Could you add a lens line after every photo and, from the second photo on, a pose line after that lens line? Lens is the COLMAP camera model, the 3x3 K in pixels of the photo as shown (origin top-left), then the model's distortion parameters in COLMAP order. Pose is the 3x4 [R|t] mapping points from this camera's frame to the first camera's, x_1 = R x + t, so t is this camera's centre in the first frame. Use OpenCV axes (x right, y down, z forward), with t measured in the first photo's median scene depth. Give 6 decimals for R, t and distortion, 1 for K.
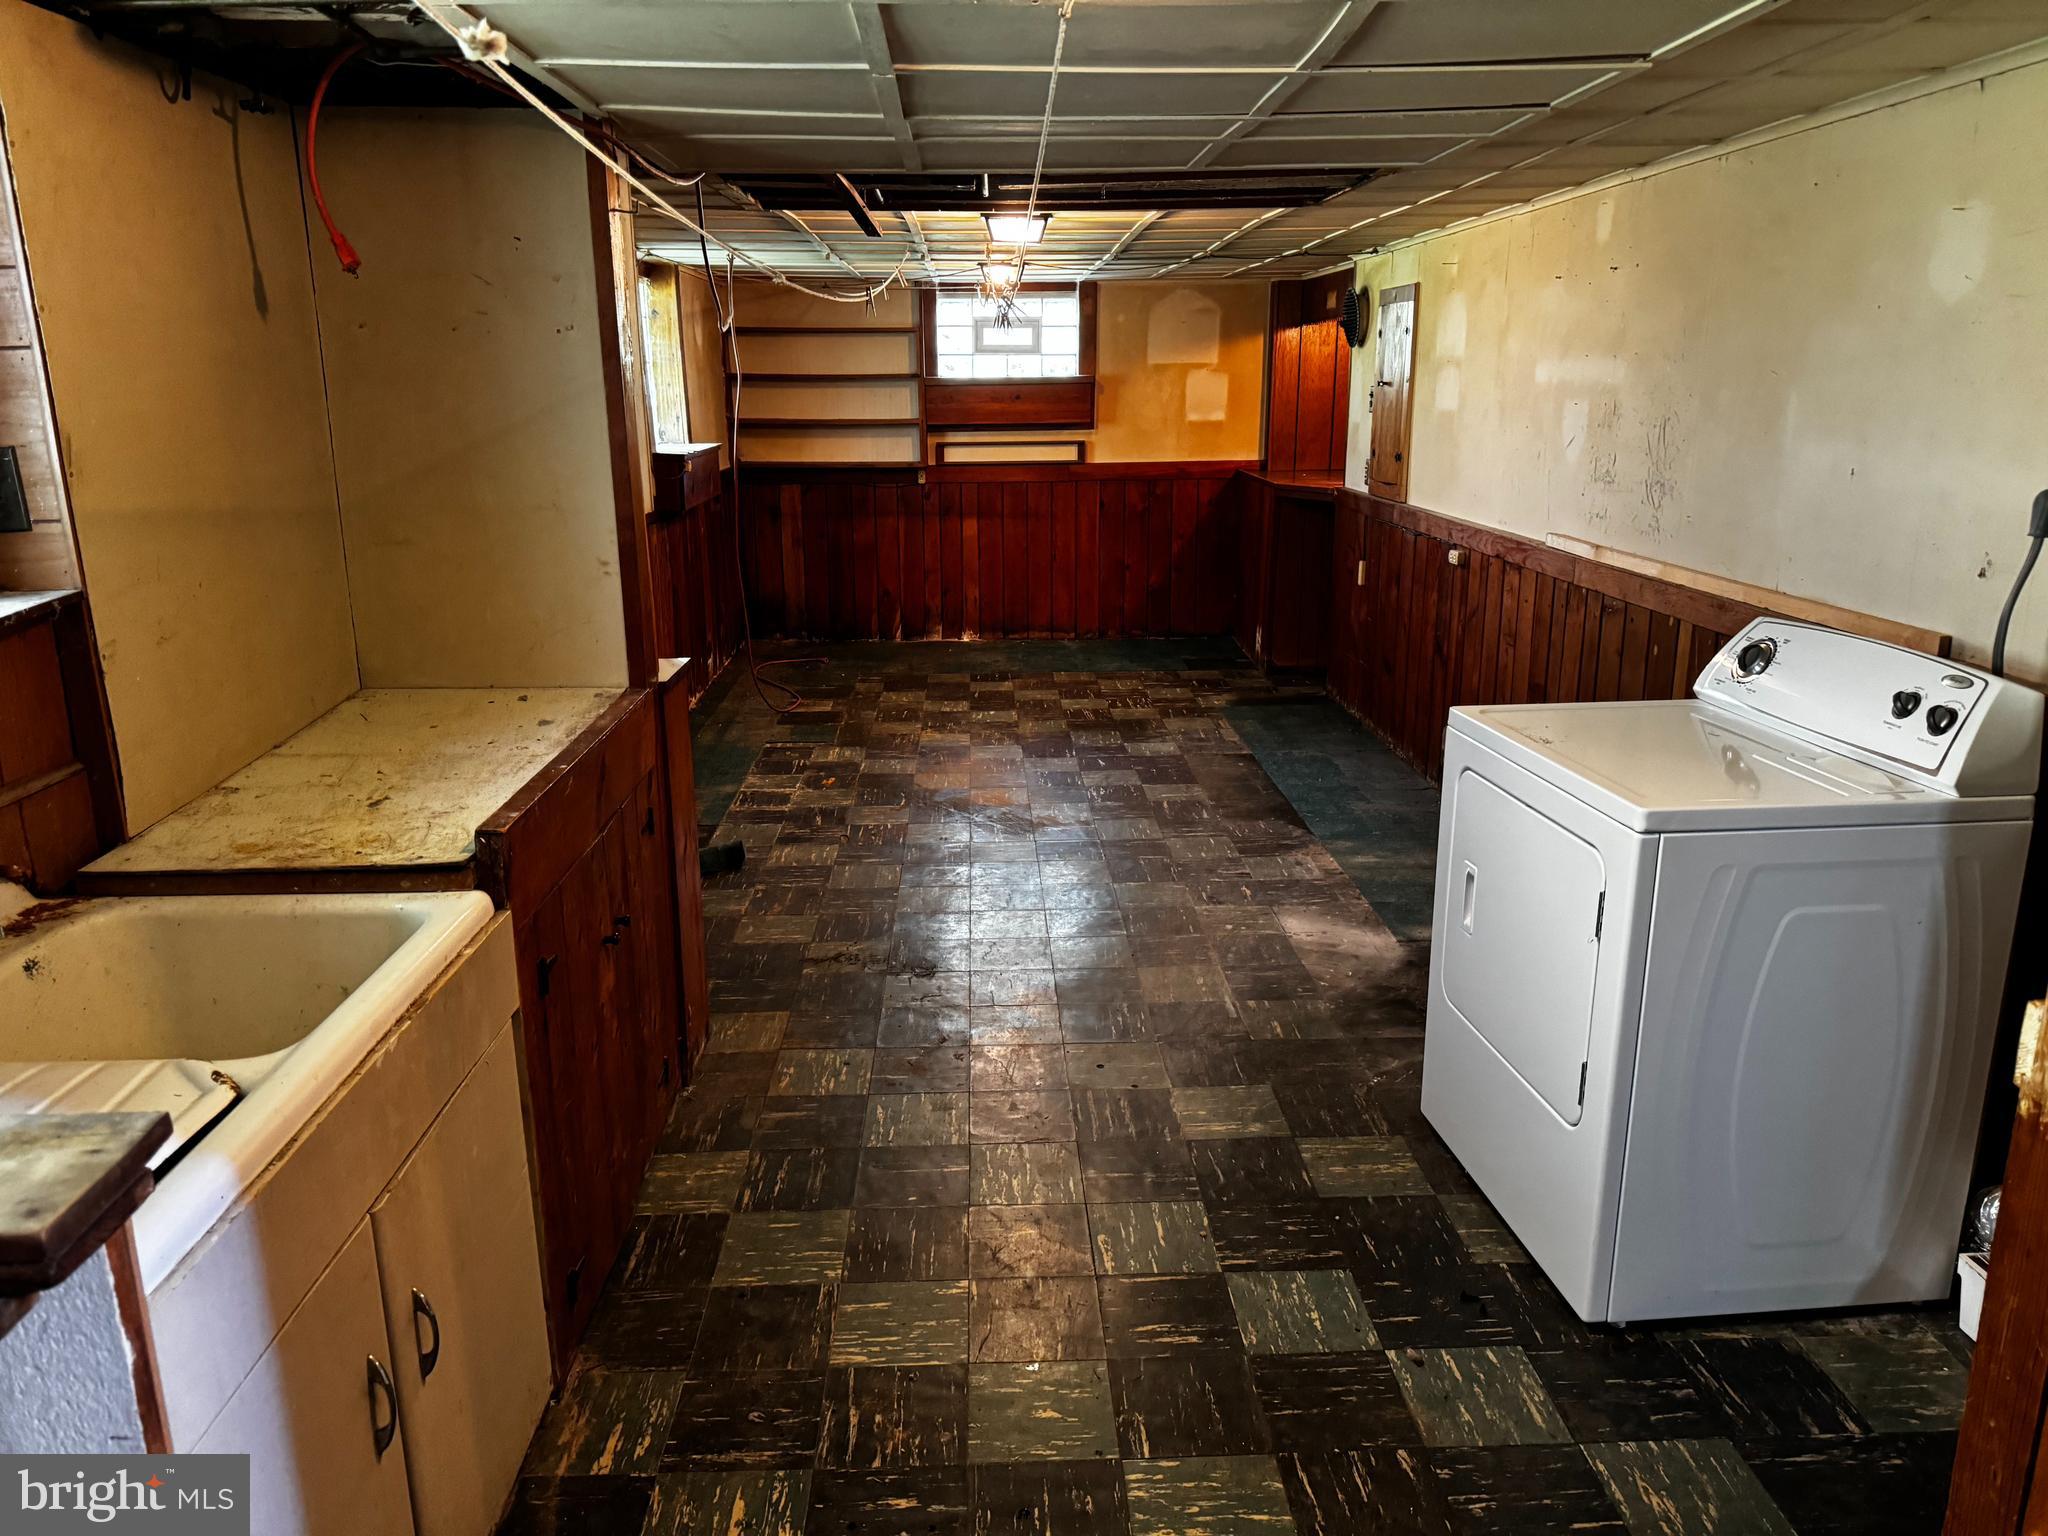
lens RADIAL K [[1459.3, 0, 1021.6], [0, 1459.3, 758.7], [0, 0, 1]] dist [0.022084, -0.010590]
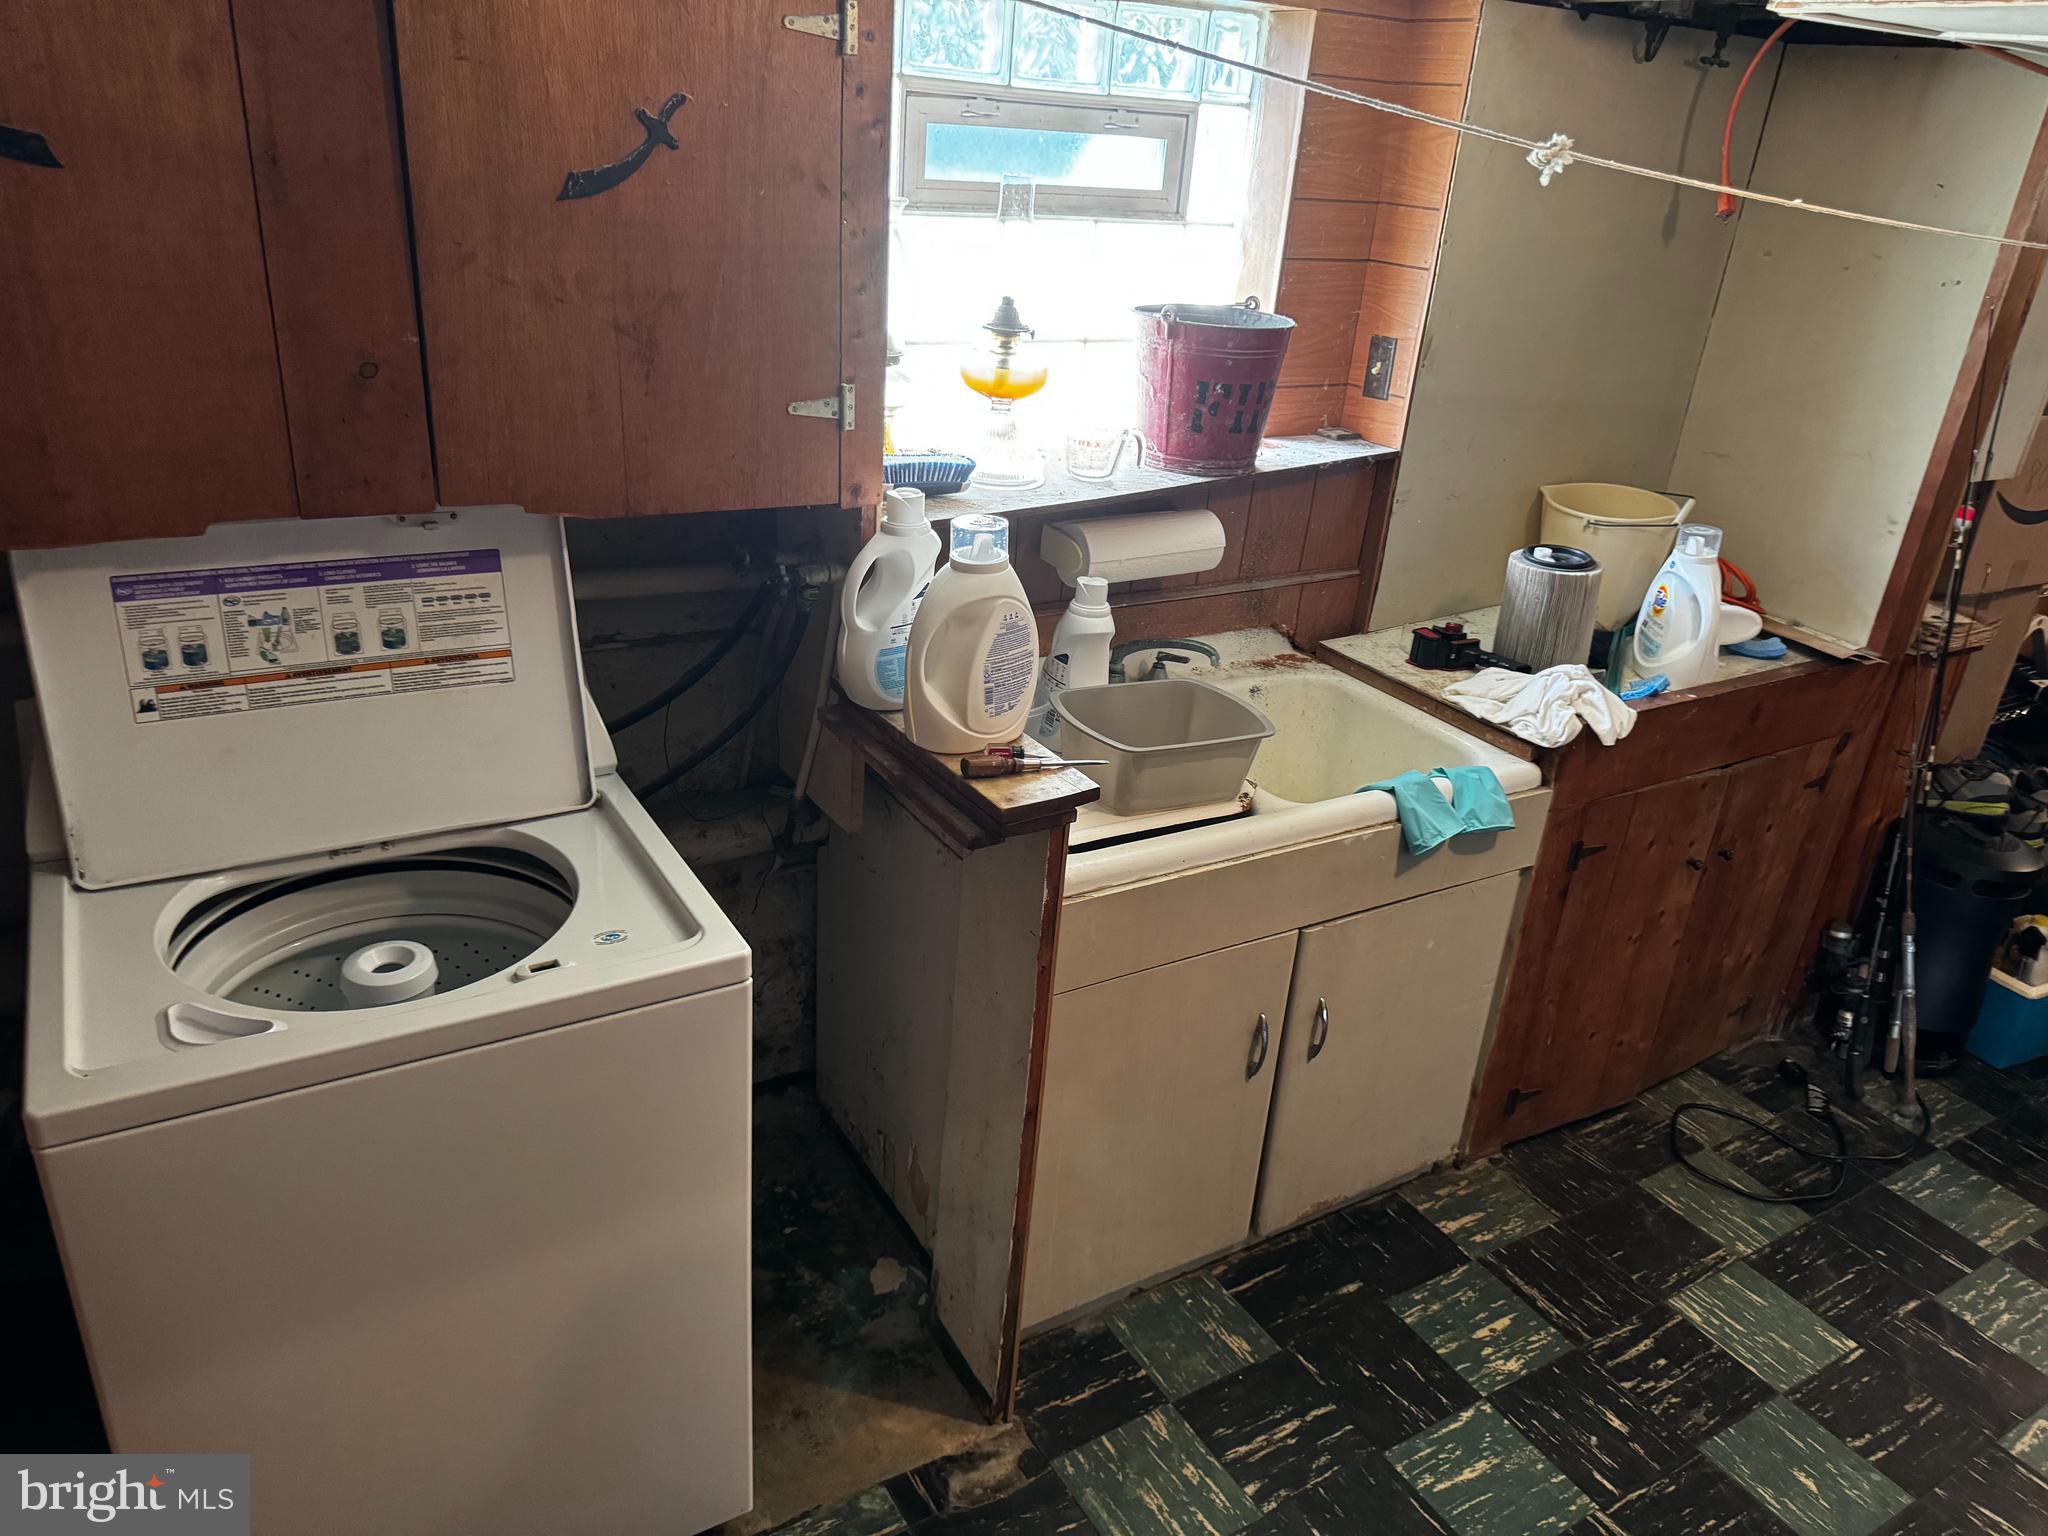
lens RADIAL K [[1459.3, 0, 1024.7], [0, 1459.3, 776.3], [0, 0, 1]] dist [0.022084, -0.010590]
pose [[0.489583, 0.398655, -0.775489, 0.351820], [-0.293631, 0.912798, 0.283866, -0.115473], [0.821029, 0.088732, 0.563948, -0.031206]]
